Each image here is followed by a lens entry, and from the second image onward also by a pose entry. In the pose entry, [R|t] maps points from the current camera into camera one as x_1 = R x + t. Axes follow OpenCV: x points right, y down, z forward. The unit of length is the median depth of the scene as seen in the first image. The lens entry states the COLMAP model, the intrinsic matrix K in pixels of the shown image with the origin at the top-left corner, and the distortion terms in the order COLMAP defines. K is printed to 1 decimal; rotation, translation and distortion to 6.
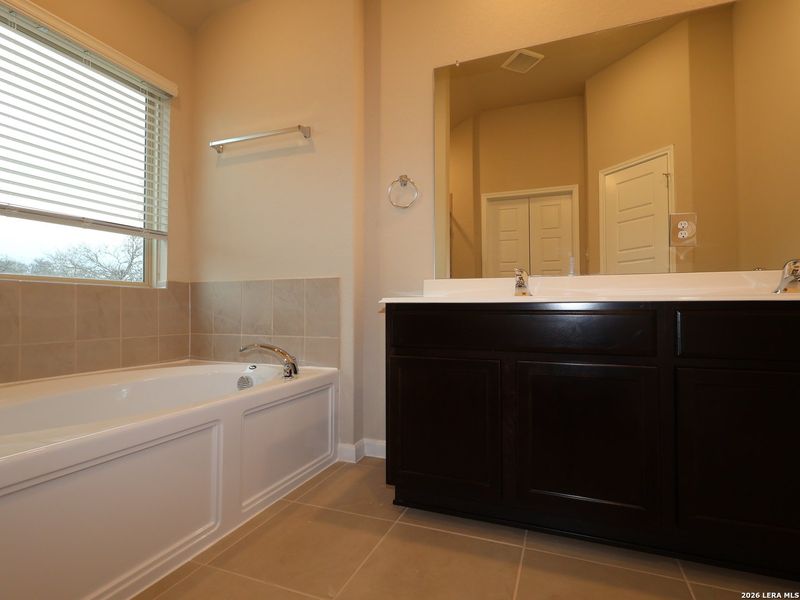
lens RADIAL K [[415.1, 0, 400.0], [0, 415.1, 300.0], [0, 0, 1]] dist [-0.000490, -0.000170]
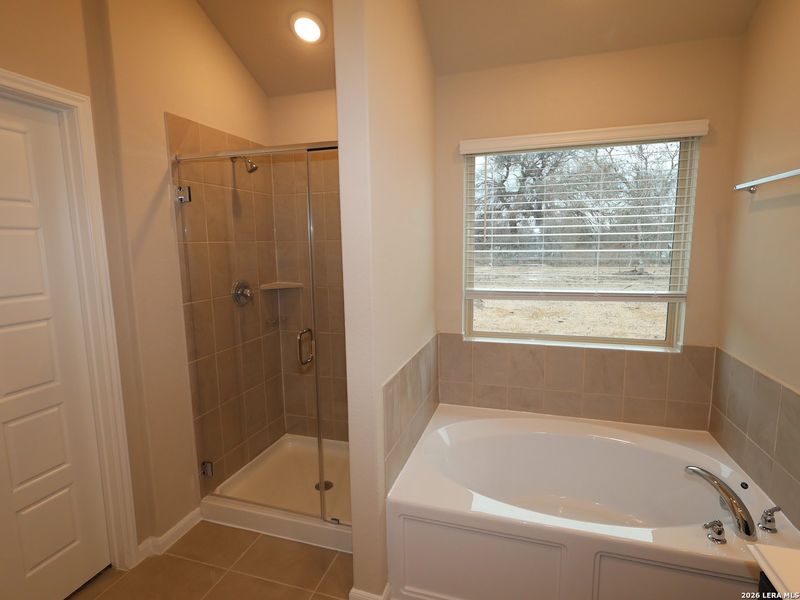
lens RADIAL K [[415.1, 0, 400.0], [0, 415.1, 300.0], [0, 0, 1]] dist [-0.000490, -0.000170]
pose [[0.071690, 0.133886, -0.988400, 0.301549], [0.038287, 0.989850, 0.136859, -0.294804], [0.996692, -0.047655, 0.065836, 0.301708]]
